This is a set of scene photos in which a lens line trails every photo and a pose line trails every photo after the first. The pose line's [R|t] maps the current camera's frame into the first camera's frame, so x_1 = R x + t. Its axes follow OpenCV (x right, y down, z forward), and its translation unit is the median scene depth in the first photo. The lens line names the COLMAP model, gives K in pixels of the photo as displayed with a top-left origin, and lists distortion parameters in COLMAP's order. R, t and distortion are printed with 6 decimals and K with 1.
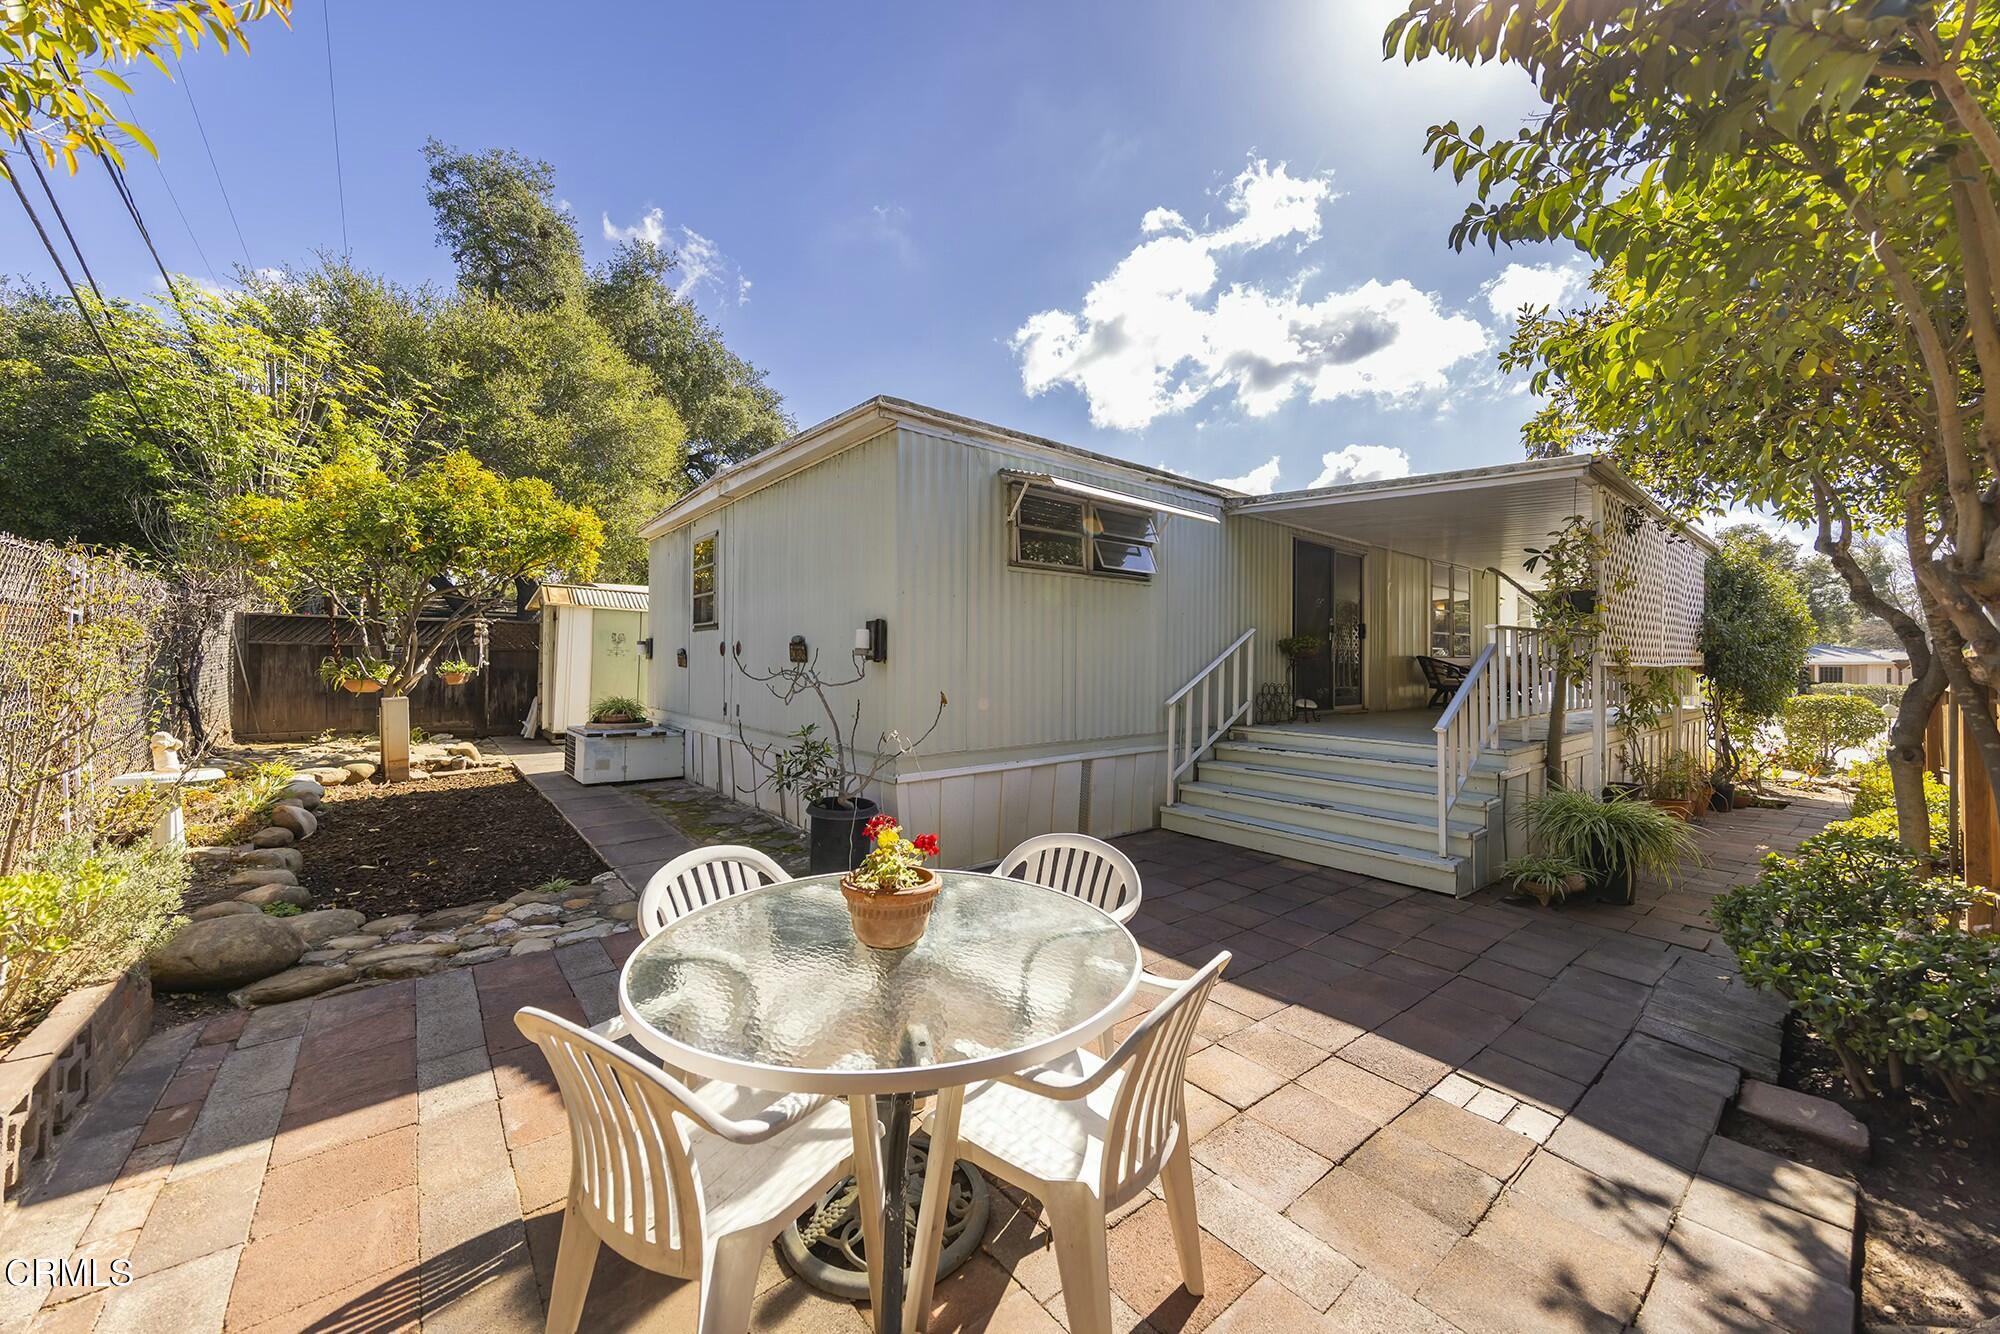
lens RADIAL K [[719.1, 0, 1022.1], [0, 719.1, 653.9], [0, 0, 1]] dist [-0.000209, -0.000072]
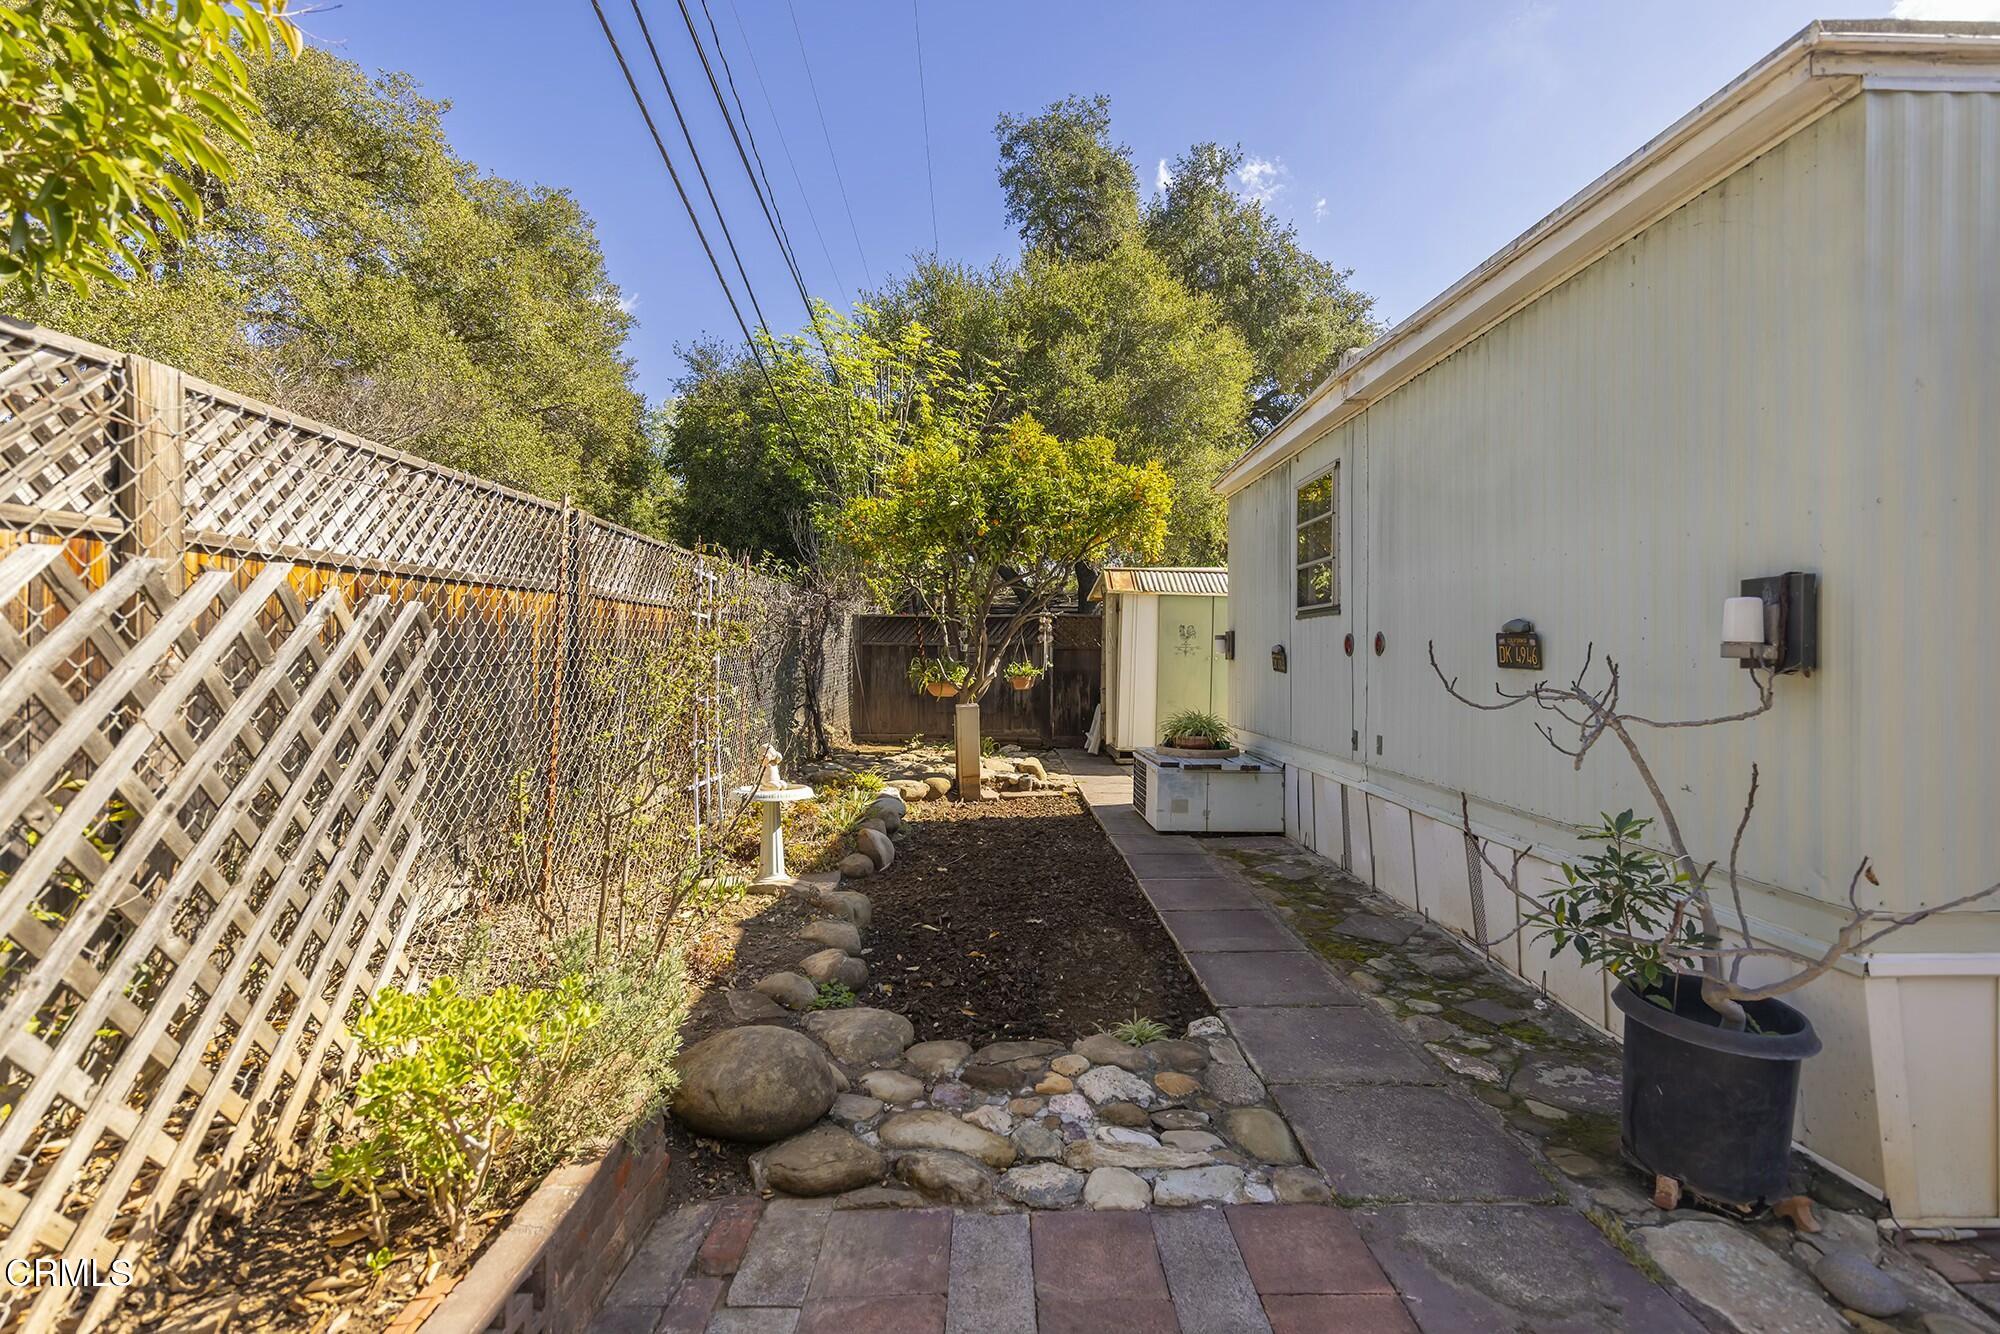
lens RADIAL K [[916.9, 0, 1000.3], [0, 916.9, 662.0], [0, 0, 1]] dist [0.026628, 0.000273]
pose [[0.766793, 0.000180, -0.641894, -0.119095], [0.009254, 0.999893, 0.011335, -0.003540], [0.641827, -0.014632, 0.766710, 0.163692]]
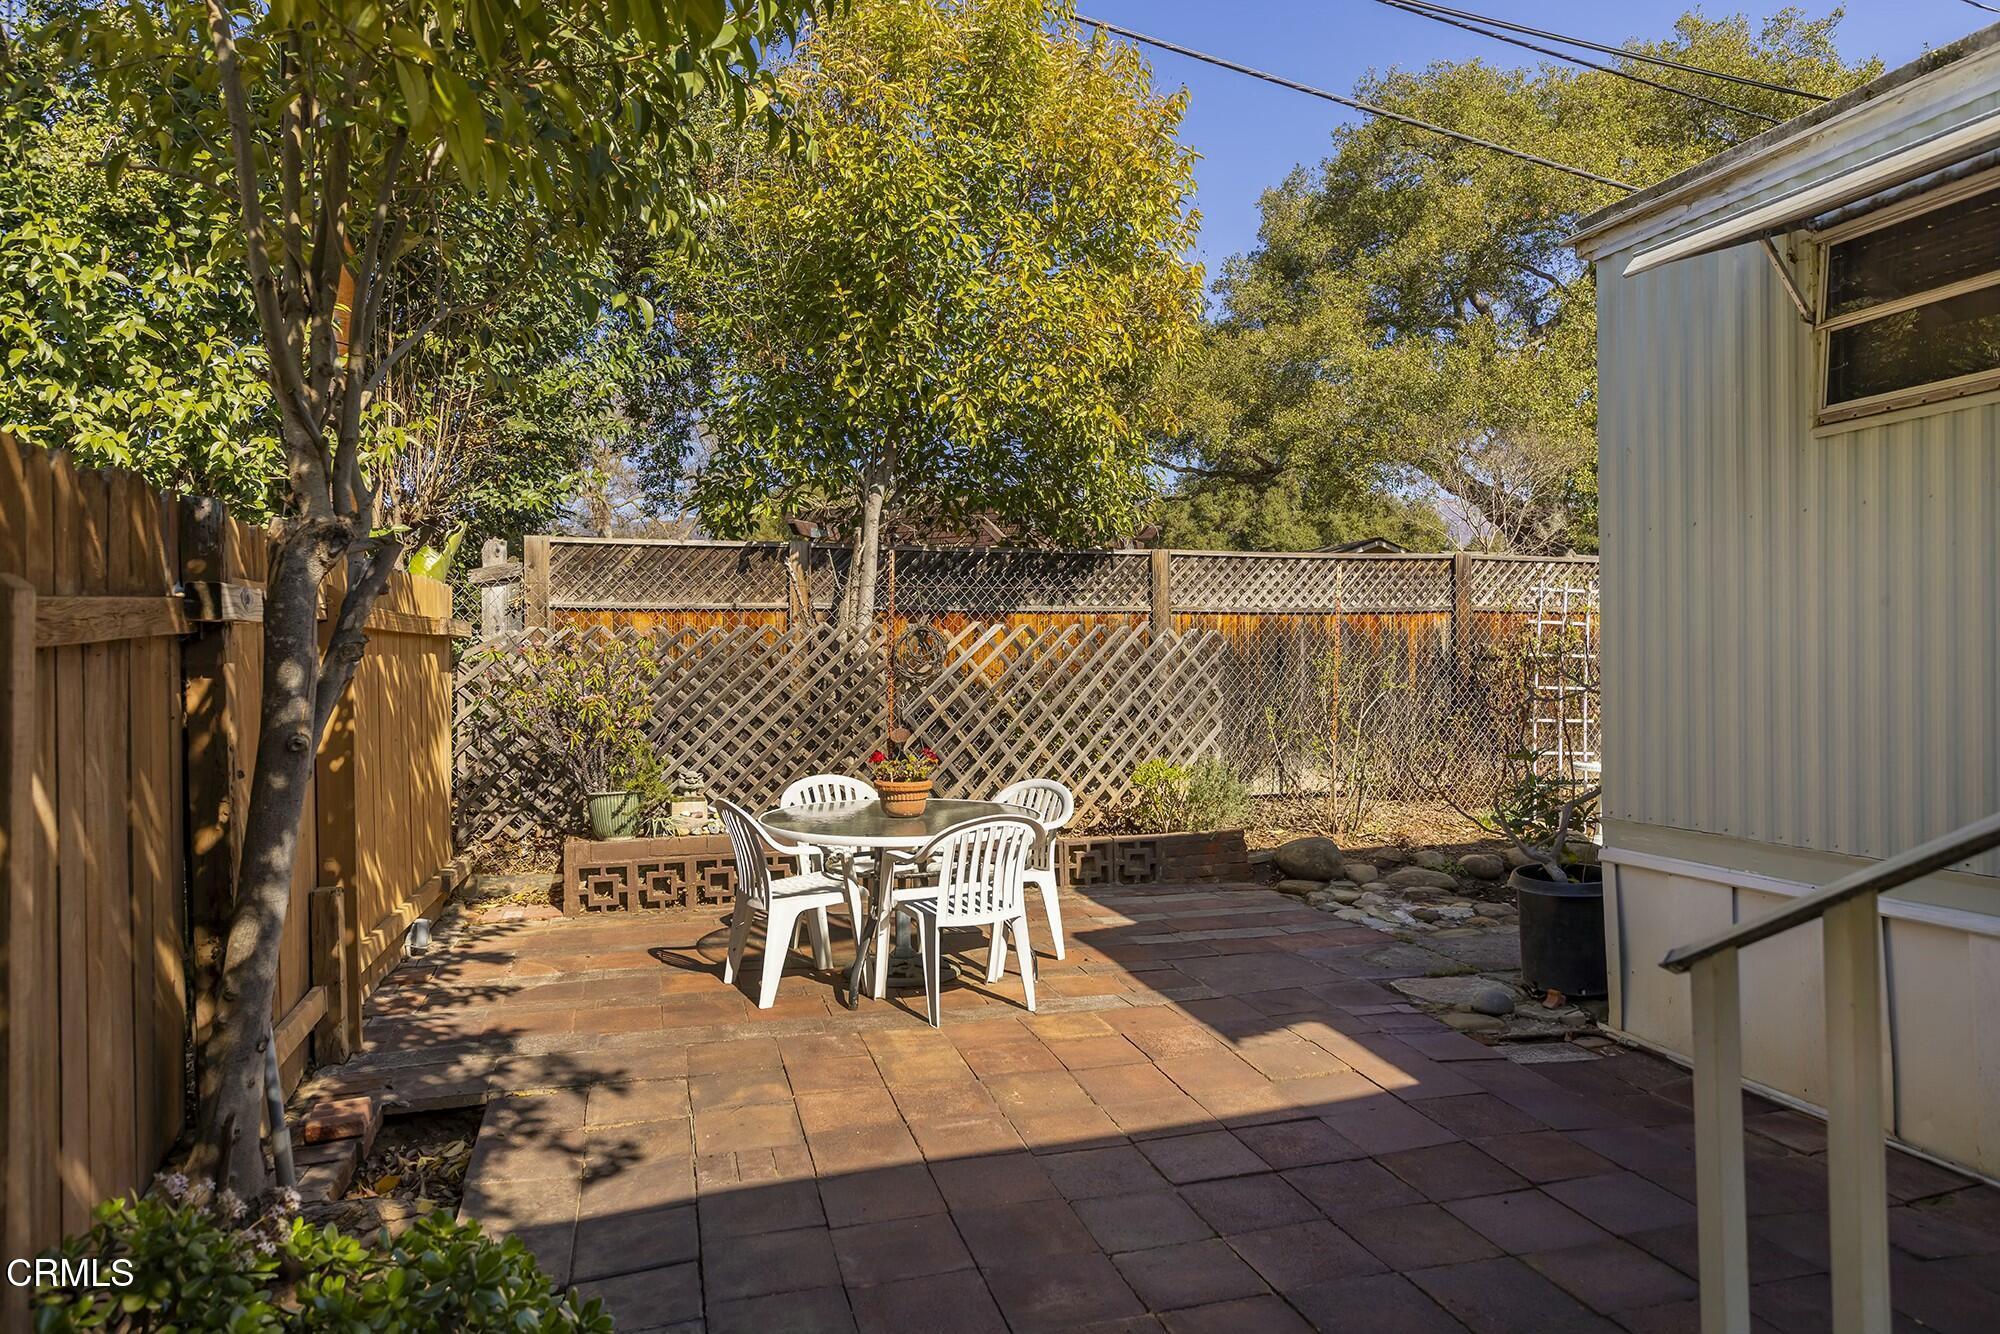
lens RADIAL K [[1244.8, 0, 1001.2], [0, 1244.8, 664.7], [0, 0, 1]] dist [0.008683, 0.000170]
pose [[-0.397394, -0.001681, -0.917647, 0.492004], [0.009197, 0.999941, -0.005815, 0.010297], [0.917602, -0.010751, -0.397355, 0.485121]]
